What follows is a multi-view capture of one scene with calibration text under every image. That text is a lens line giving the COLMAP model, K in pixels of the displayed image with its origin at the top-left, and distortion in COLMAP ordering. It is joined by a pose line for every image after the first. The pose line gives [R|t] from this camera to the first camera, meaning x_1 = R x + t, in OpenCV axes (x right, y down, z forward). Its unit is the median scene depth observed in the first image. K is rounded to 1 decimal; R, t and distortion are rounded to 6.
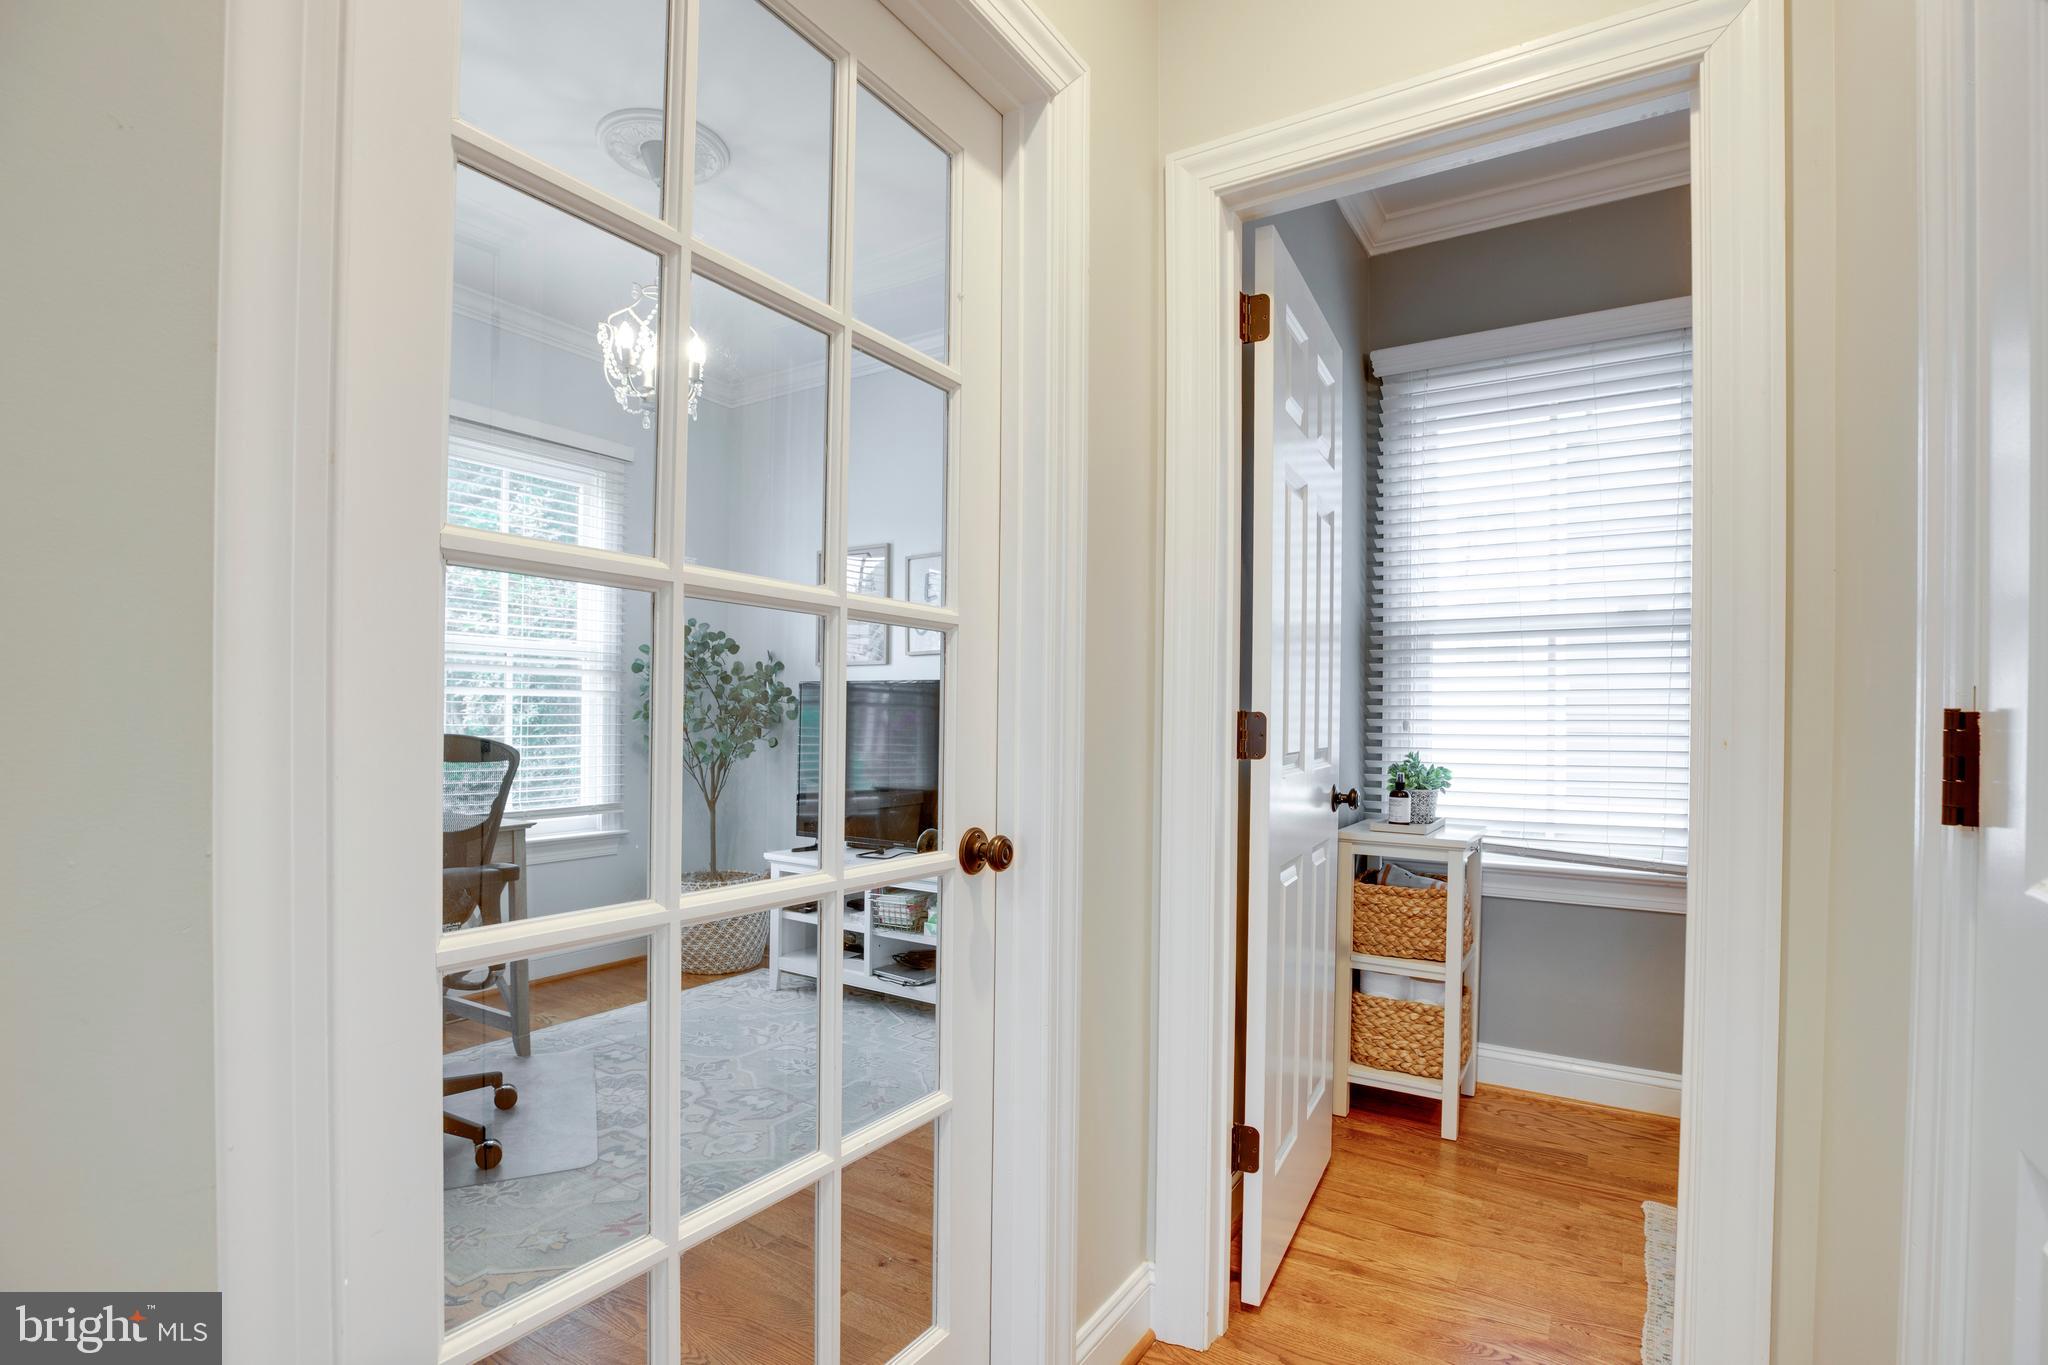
lens RADIAL K [[942.1, 0, 992.7], [0, 942.1, 722.2], [0, 0, 1]] dist [0.001403, 0.001478]
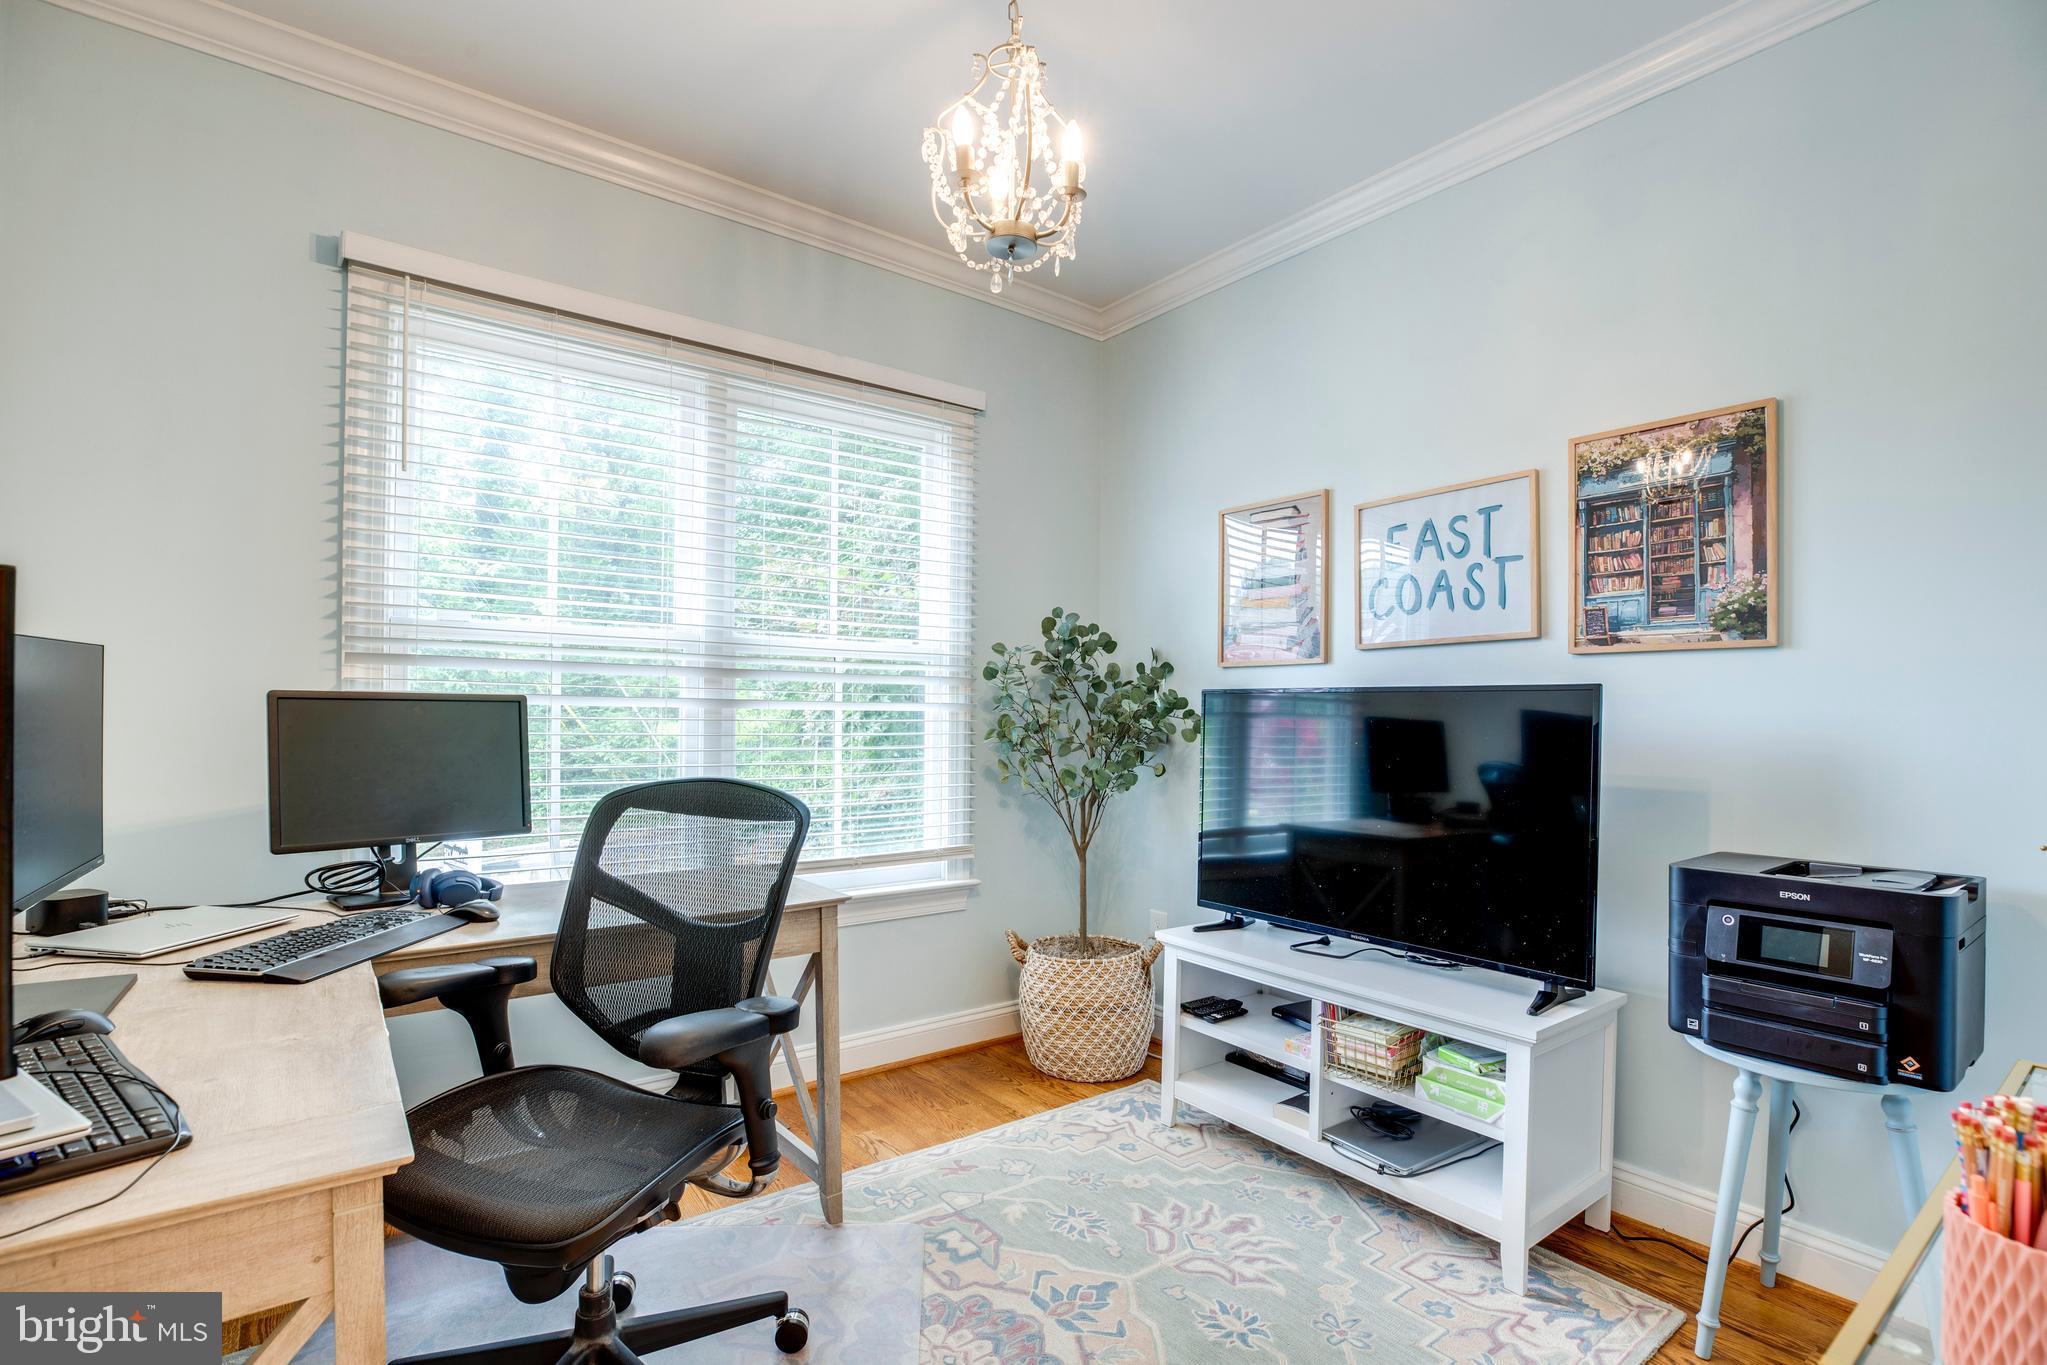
lens RADIAL K [[916.3, 0, 1028.4], [0, 916.3, 699.0], [0, 0, 1]] dist [0.005550, -0.002235]
pose [[0.945642, -0.005720, -0.325158, -0.102353], [-0.002141, 0.999714, -0.023815, -0.018943], [0.325201, 0.023216, 0.945360, 0.298559]]
